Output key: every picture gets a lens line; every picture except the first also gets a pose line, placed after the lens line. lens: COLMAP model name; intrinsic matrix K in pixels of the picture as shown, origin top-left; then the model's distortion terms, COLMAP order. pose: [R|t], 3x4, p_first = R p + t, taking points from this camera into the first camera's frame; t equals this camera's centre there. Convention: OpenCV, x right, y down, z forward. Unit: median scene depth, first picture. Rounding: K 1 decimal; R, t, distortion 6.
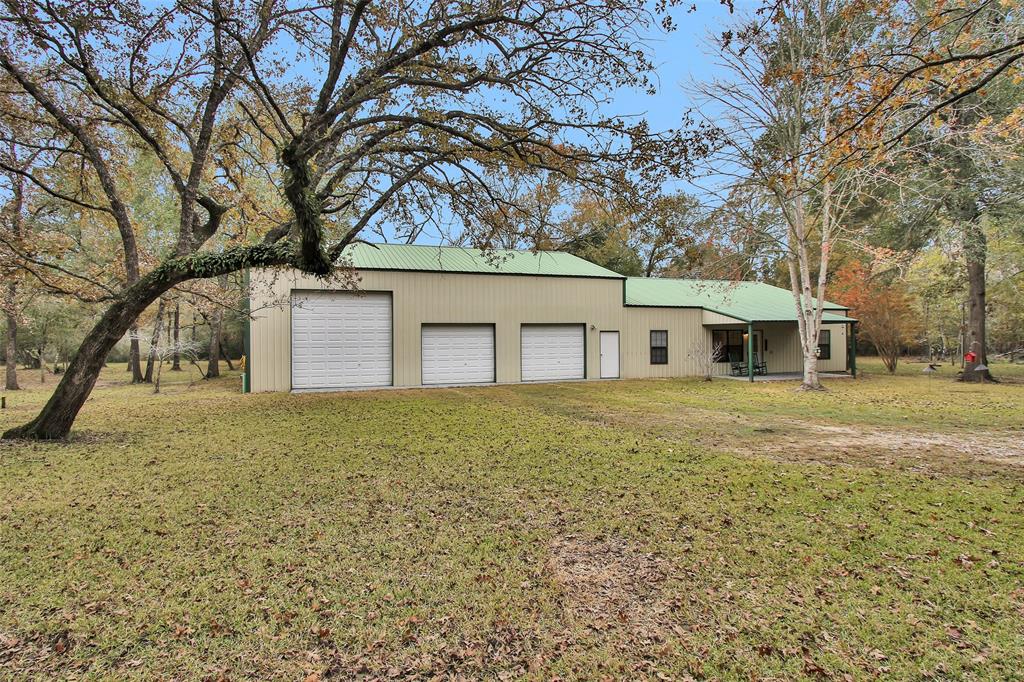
lens RADIAL K [[476.4, 0, 513.1], [0, 476.4, 340.4], [0, 0, 1]] dist [-0.000248, 0.000088]
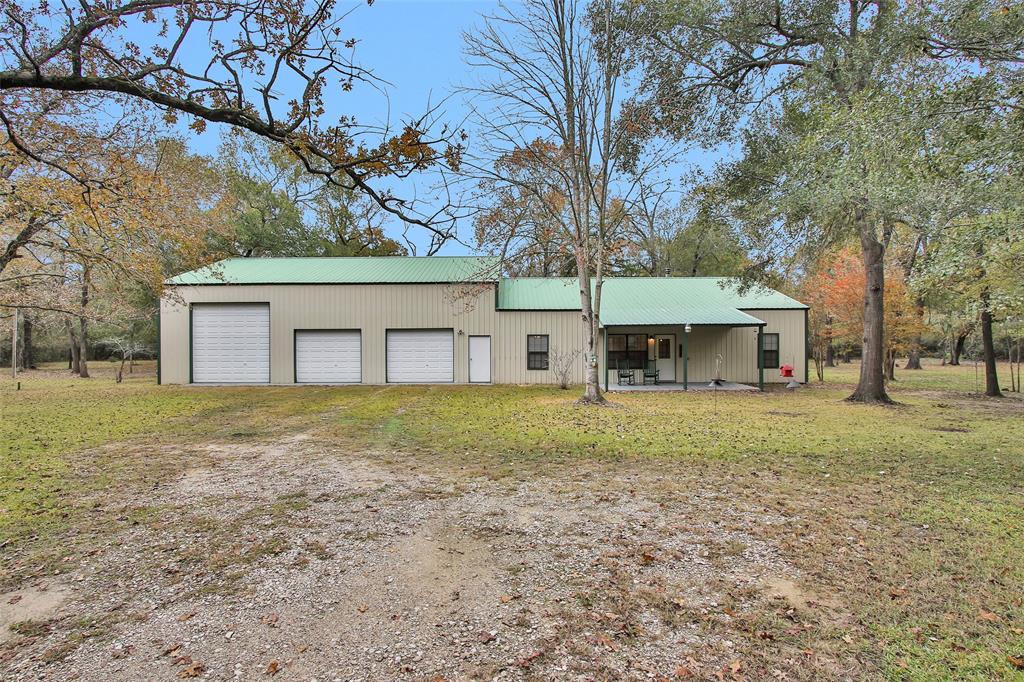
lens RADIAL K [[476.4, 0, 513.9], [0, 476.4, 340.7], [0, 0, 1]] dist [-0.000248, 0.000088]
pose [[0.950960, 0.004368, -0.309283, 0.579733], [-0.003962, 0.999990, 0.001942, -0.011115], [0.309289, -0.000621, 0.950968, 0.067231]]
